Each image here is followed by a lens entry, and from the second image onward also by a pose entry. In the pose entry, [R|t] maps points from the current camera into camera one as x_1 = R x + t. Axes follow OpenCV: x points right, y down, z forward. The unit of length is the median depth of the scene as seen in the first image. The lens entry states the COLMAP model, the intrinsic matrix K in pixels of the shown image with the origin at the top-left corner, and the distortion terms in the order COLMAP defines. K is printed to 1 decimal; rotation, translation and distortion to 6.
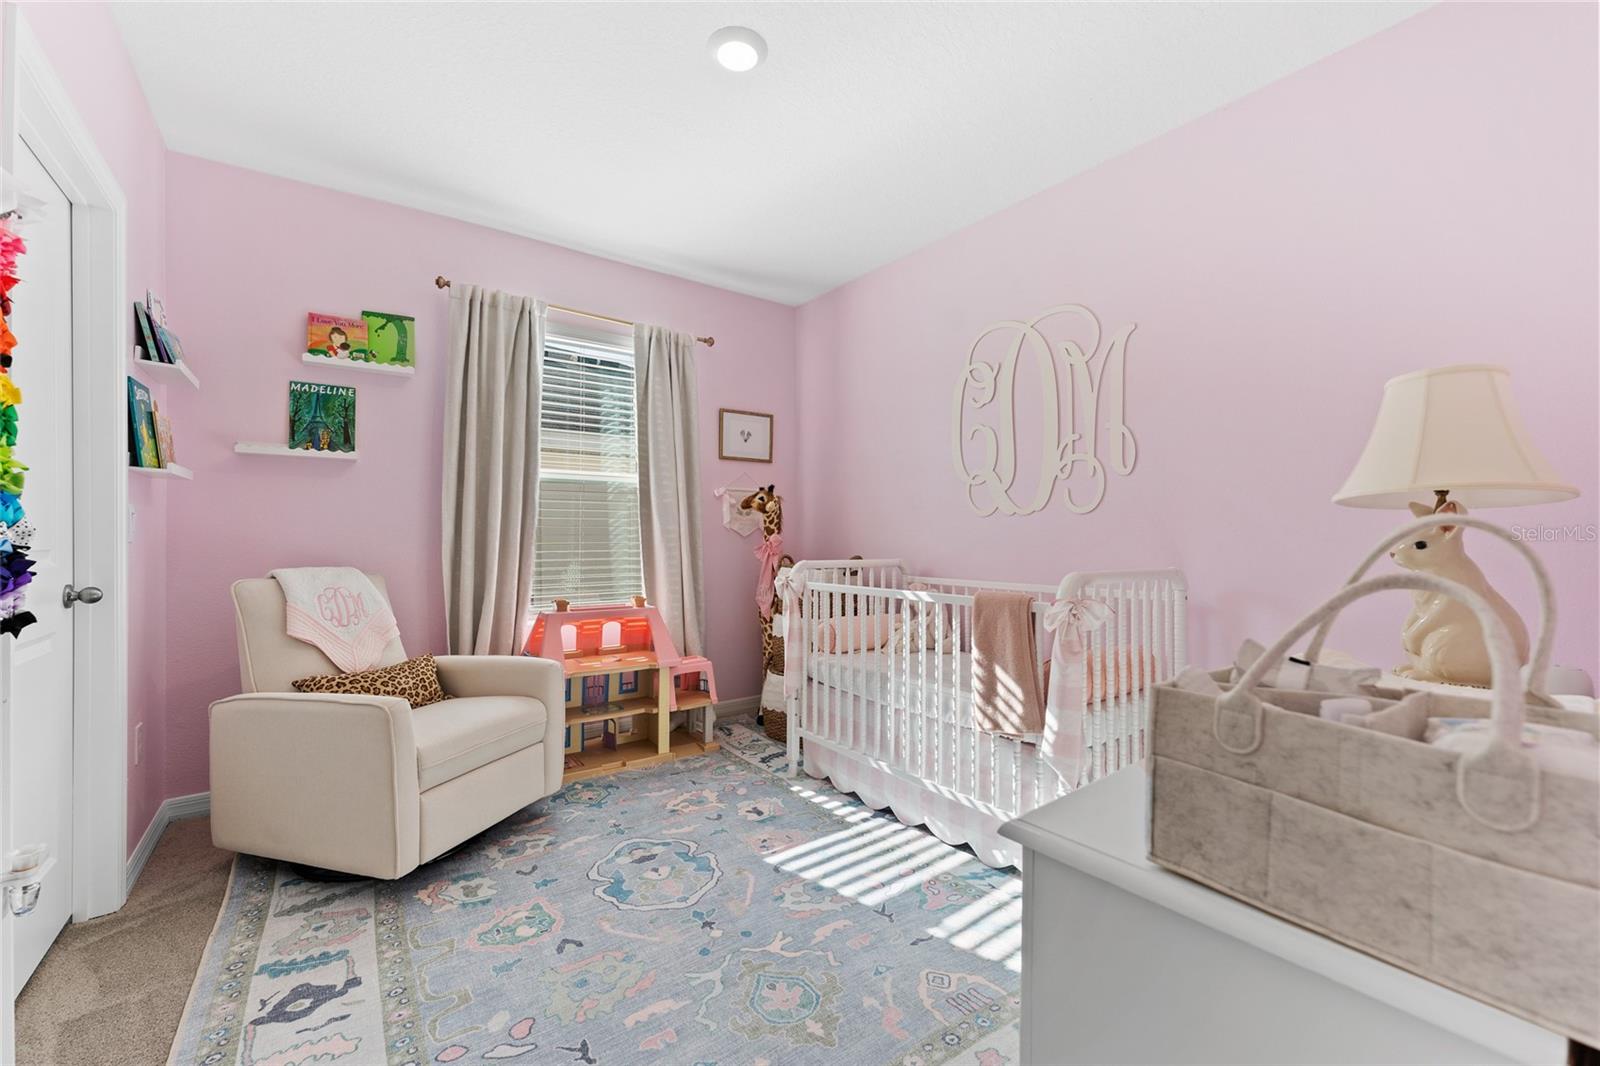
lens RADIAL K [[643.8, 0, 799.5], [0, 643.8, 536.6], [0, 0, 1]] dist [0.000581, 0.000032]
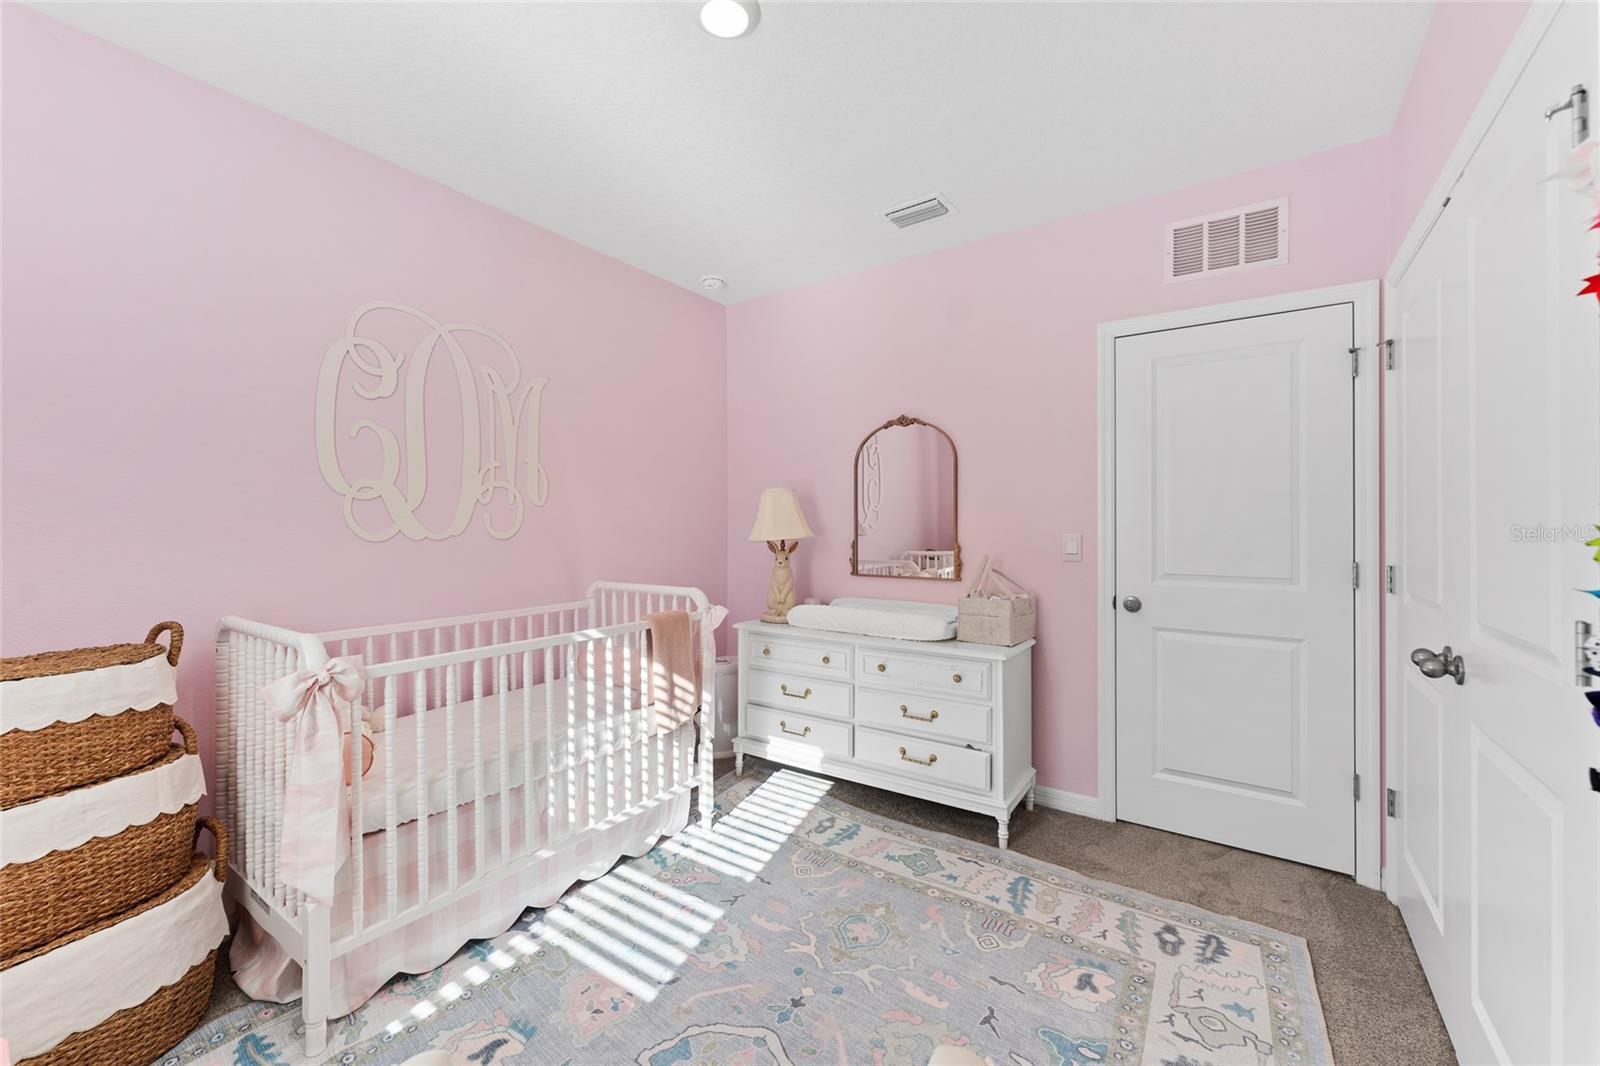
lens RADIAL K [[645.1, 0, 800.0], [0, 645.1, 533.0], [0, 0, 1]] dist [0.026951, 0.000182]
pose [[-0.320708, -0.007280, 0.947150, -0.877971], [-0.007837, 0.999957, 0.005032, -0.069920], [-0.947146, -0.005808, -0.320751, 1.105495]]
